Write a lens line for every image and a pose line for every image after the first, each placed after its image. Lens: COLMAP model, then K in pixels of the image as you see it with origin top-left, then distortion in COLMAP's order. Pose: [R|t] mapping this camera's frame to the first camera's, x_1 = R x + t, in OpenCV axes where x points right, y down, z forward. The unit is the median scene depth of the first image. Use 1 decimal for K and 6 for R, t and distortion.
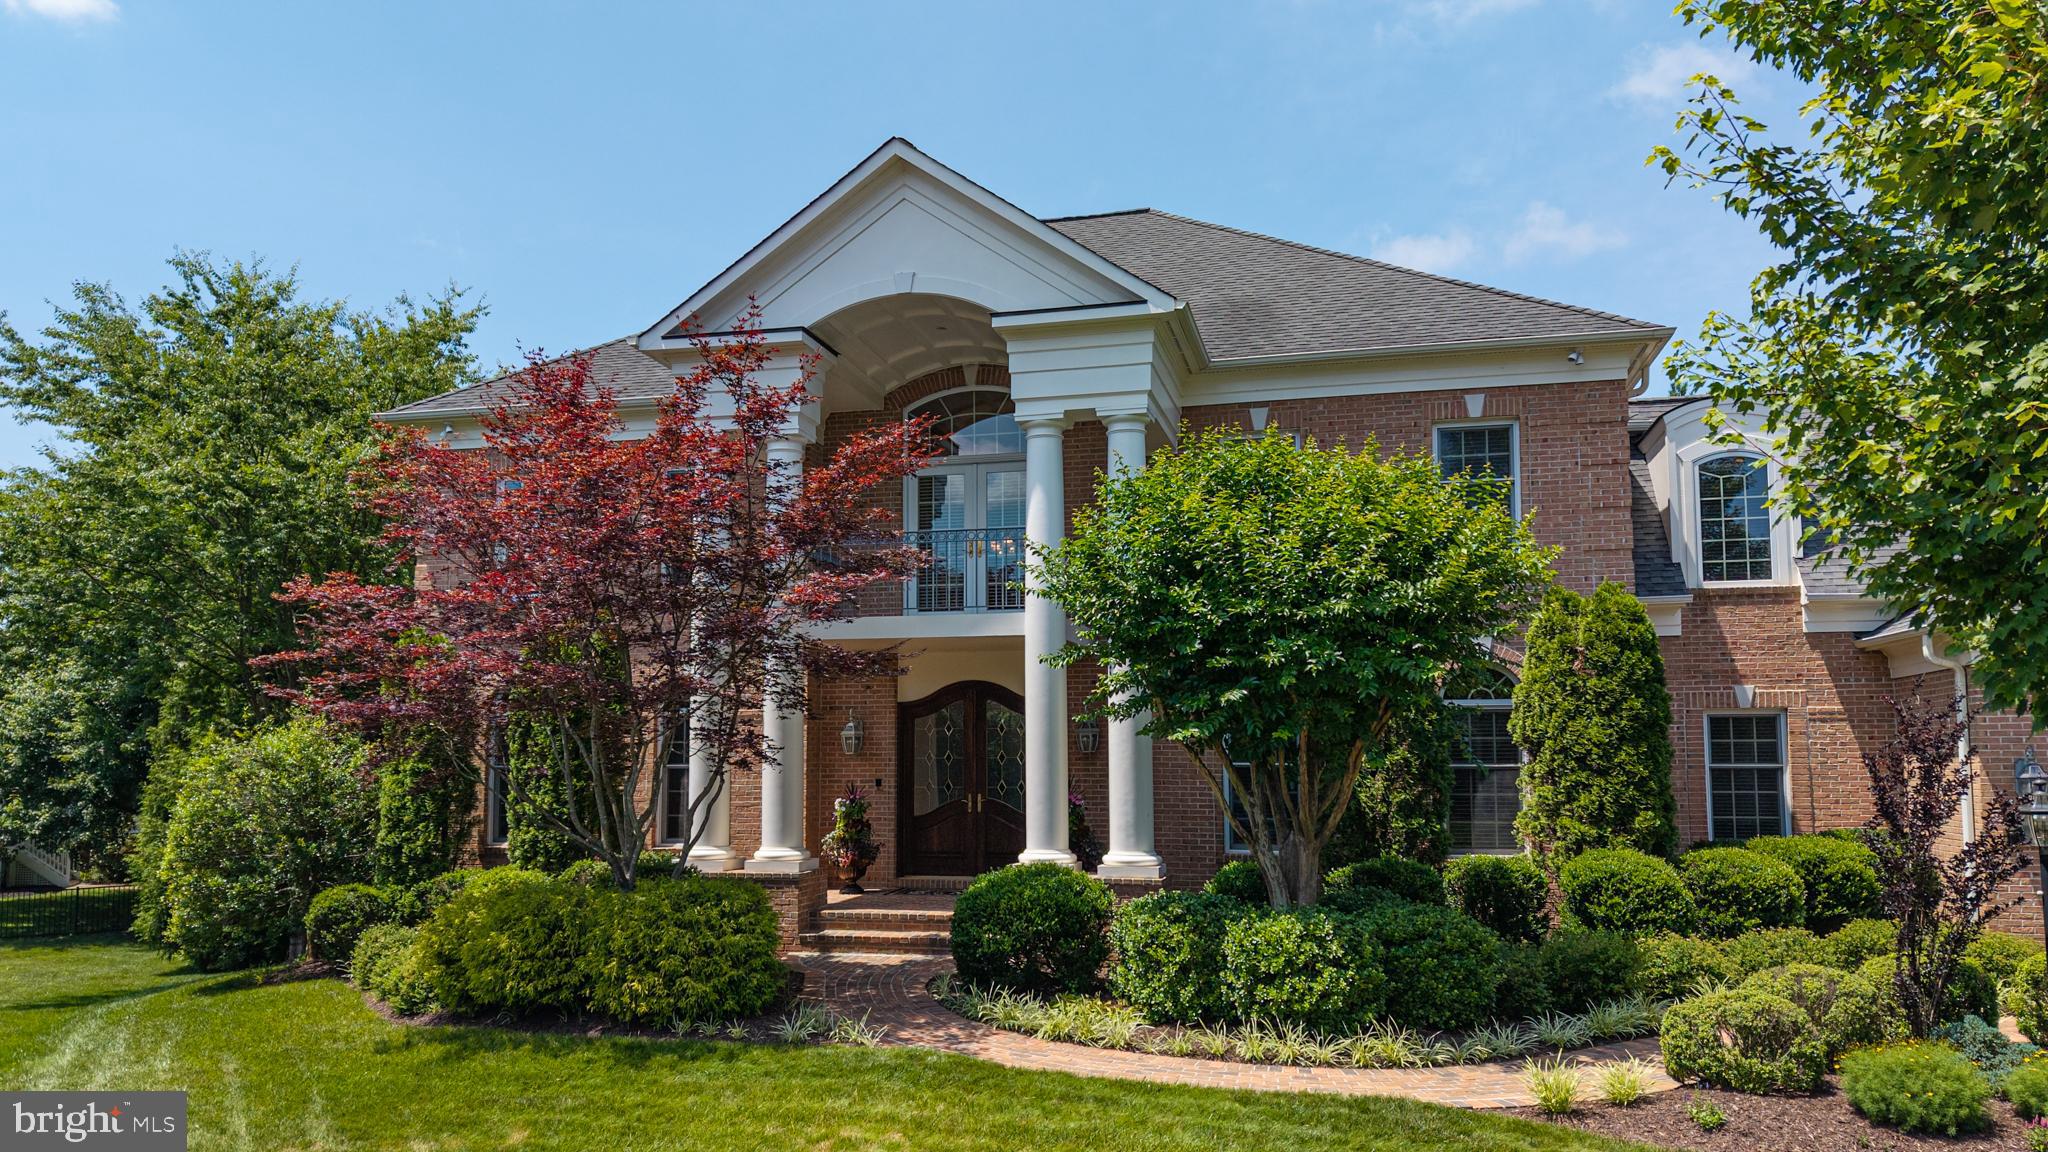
lens RADIAL K [[1550.8, 0, 976.7], [0, 1550.8, 646.5], [0, 0, 1]] dist [0.007874, -0.000635]
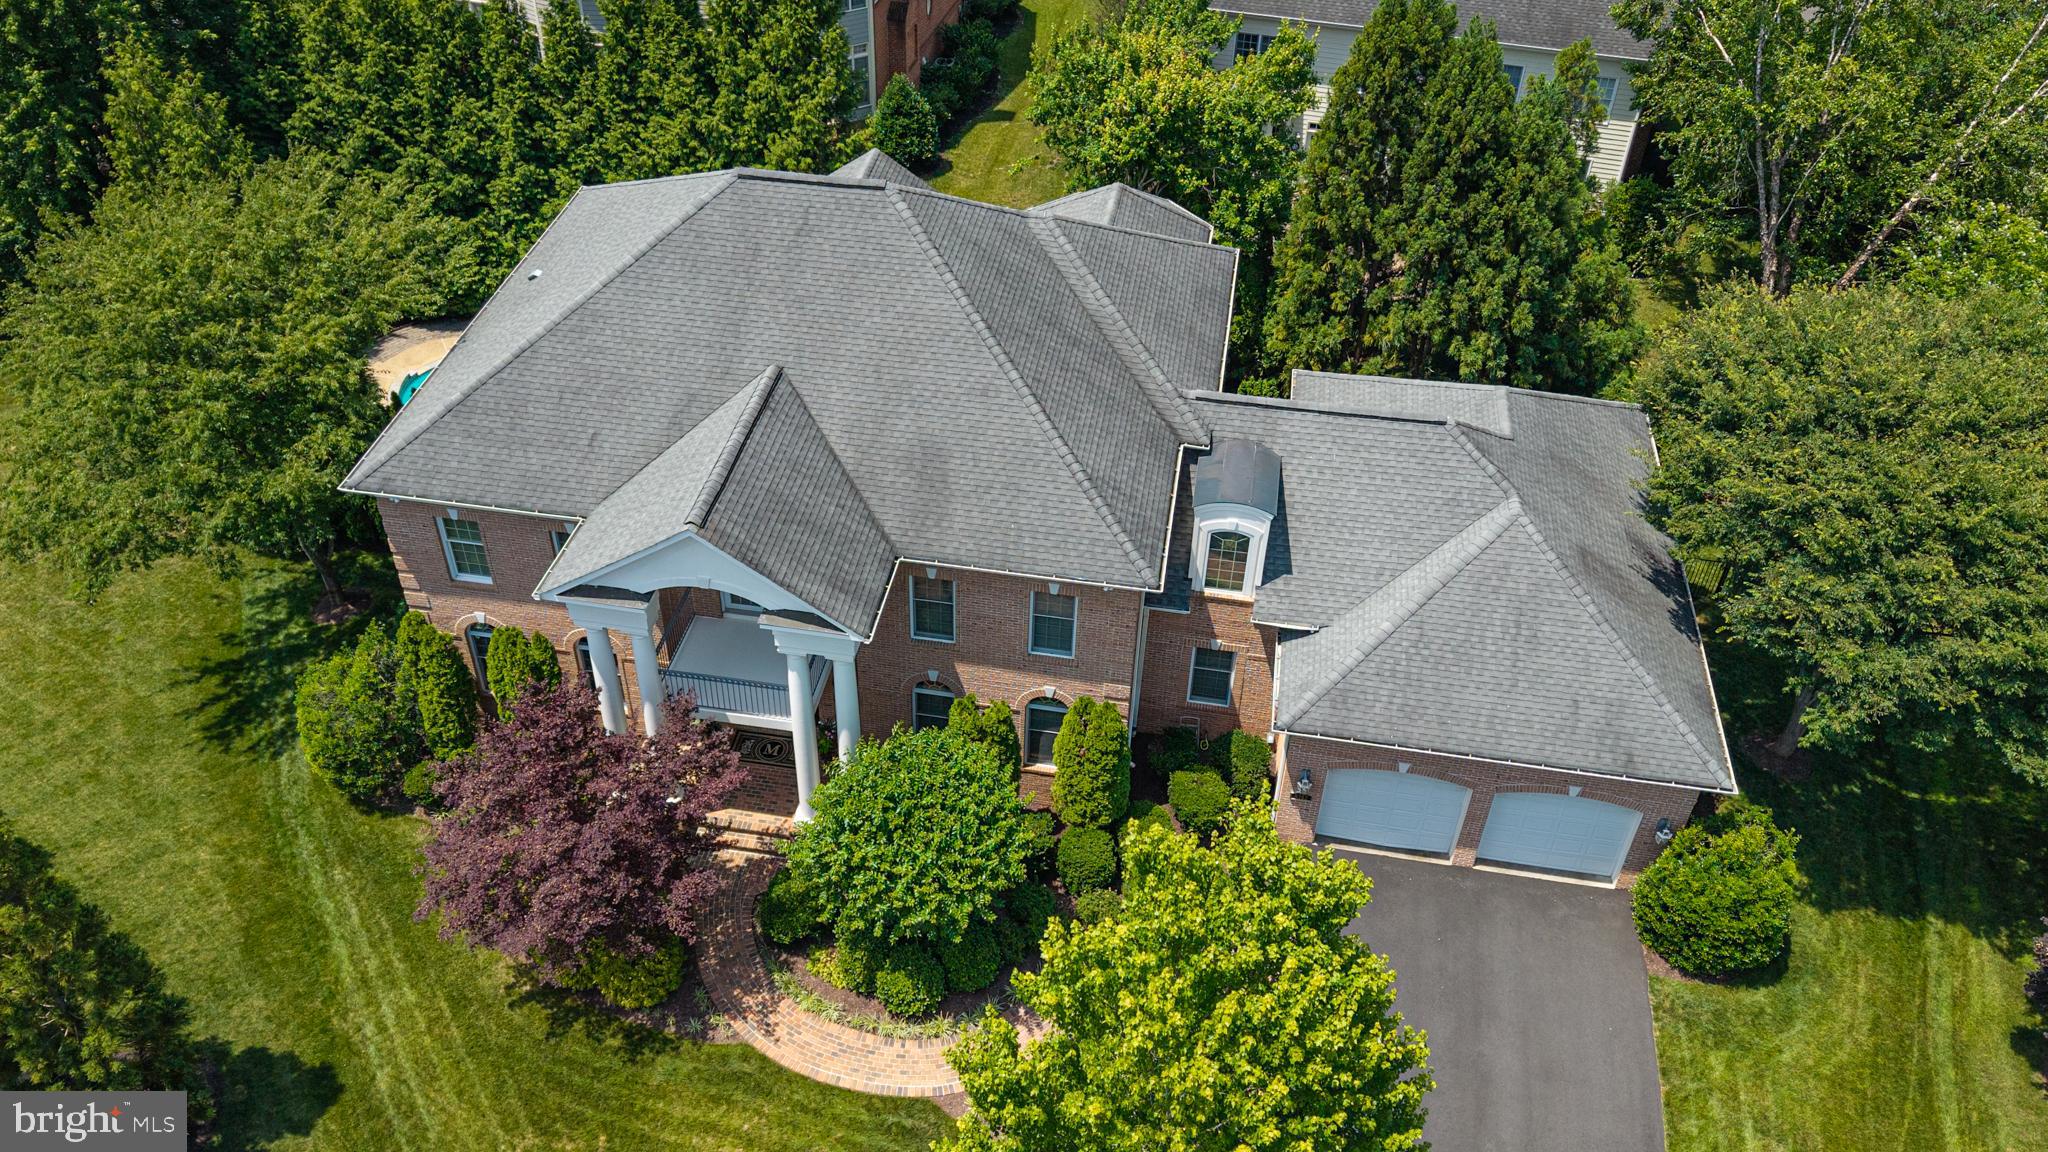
lens RADIAL K [[1624.0, 0, 1006.6], [0, 1624.0, 596.8], [0, 0, 1]] dist [0.121396, -0.352649]
pose [[0.996640, -0.041175, 0.070807, 0.160031], [-0.021928, 0.698784, 0.714997, -1.557786], [-0.078919, -0.714147, 0.695533, -0.251510]]
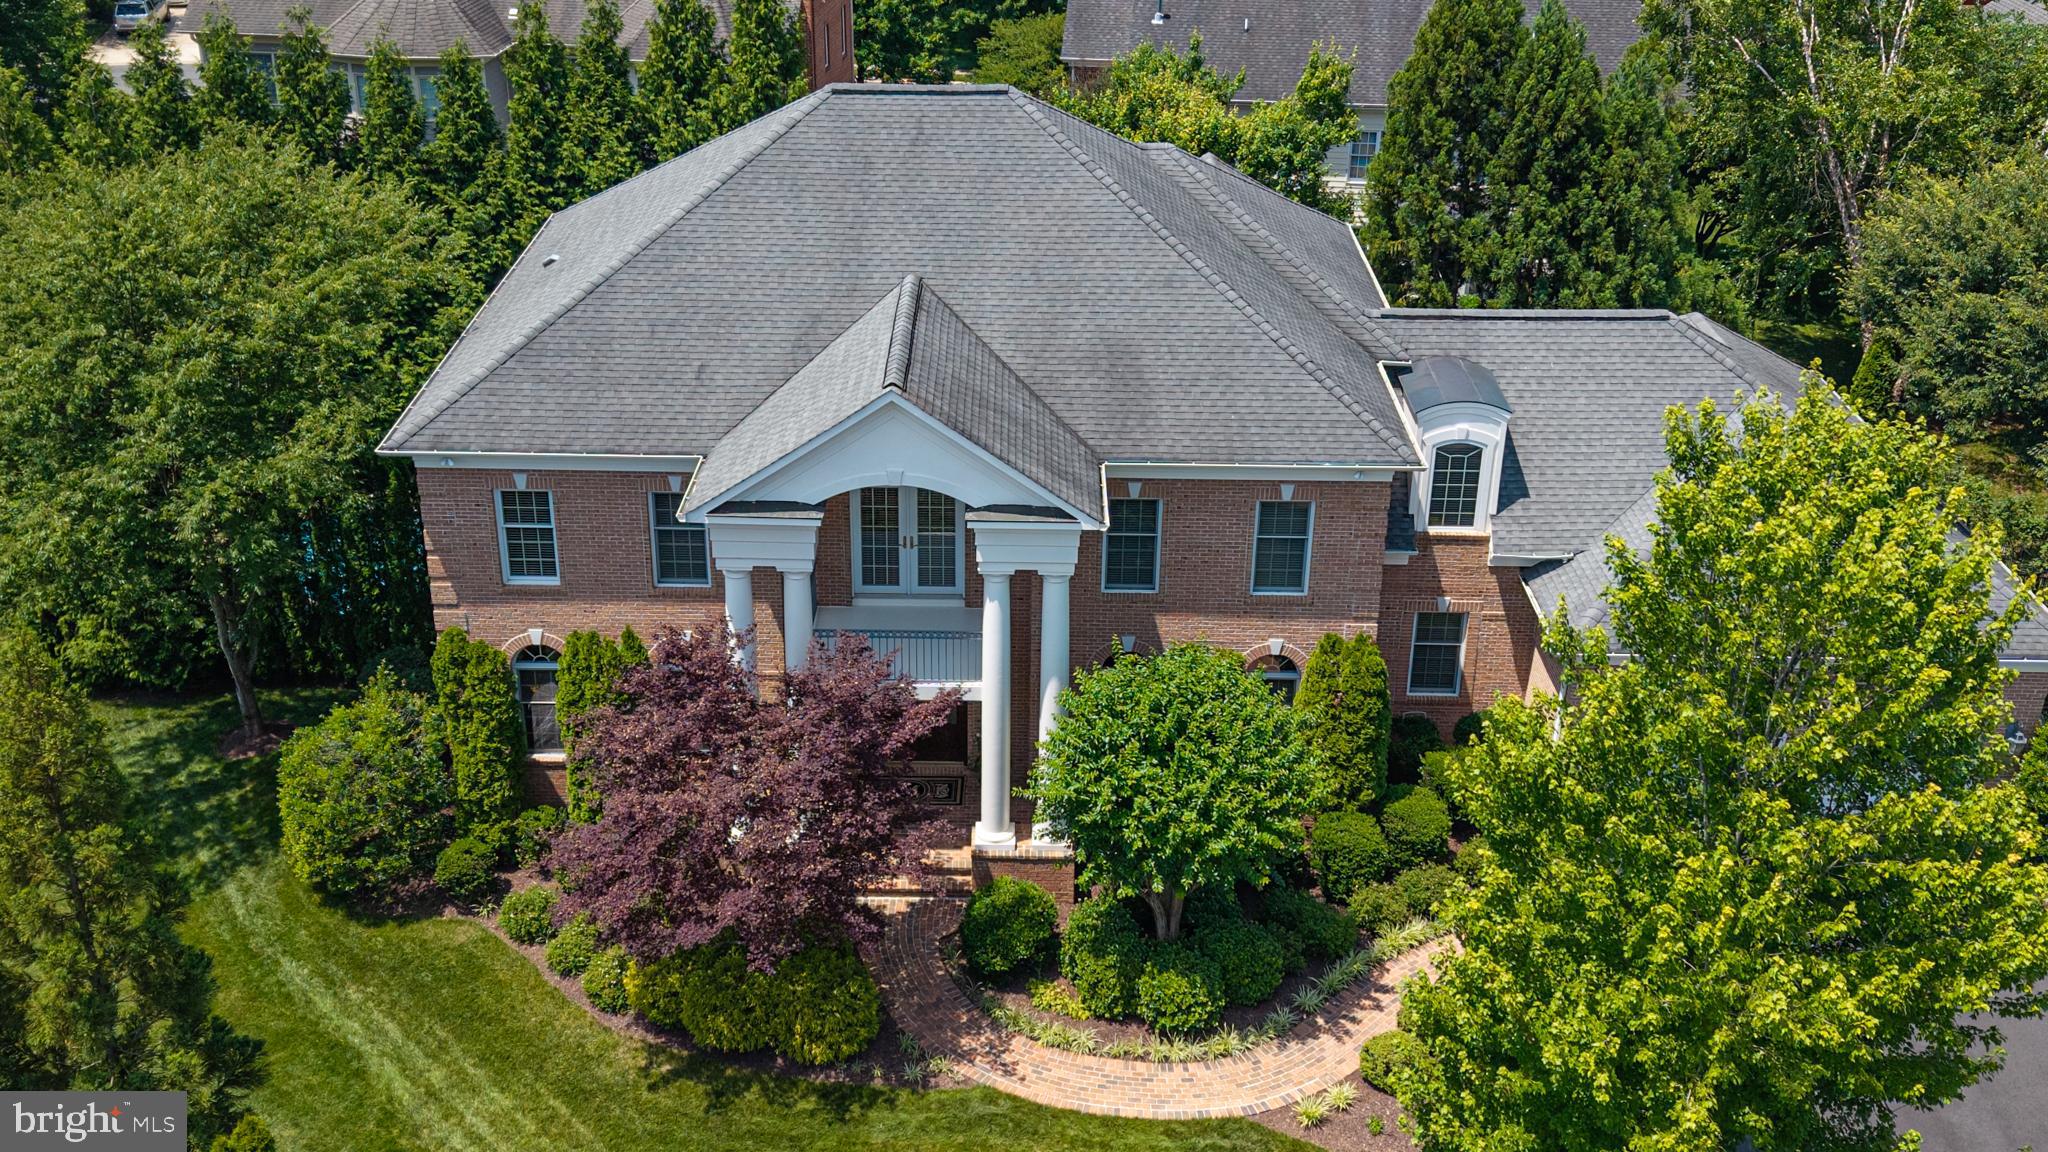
lens RADIAL K [[2102.6, 0, 1024.0], [0, 2102.6, 576.0], [0, 0, 1]] dist [0.126587, -0.281308]
pose [[0.969433, -0.095693, 0.225927, -0.377193], [-0.032993, 0.861603, 0.506509, -1.148496], [-0.243128, -0.498480, 0.832109, -0.608008]]
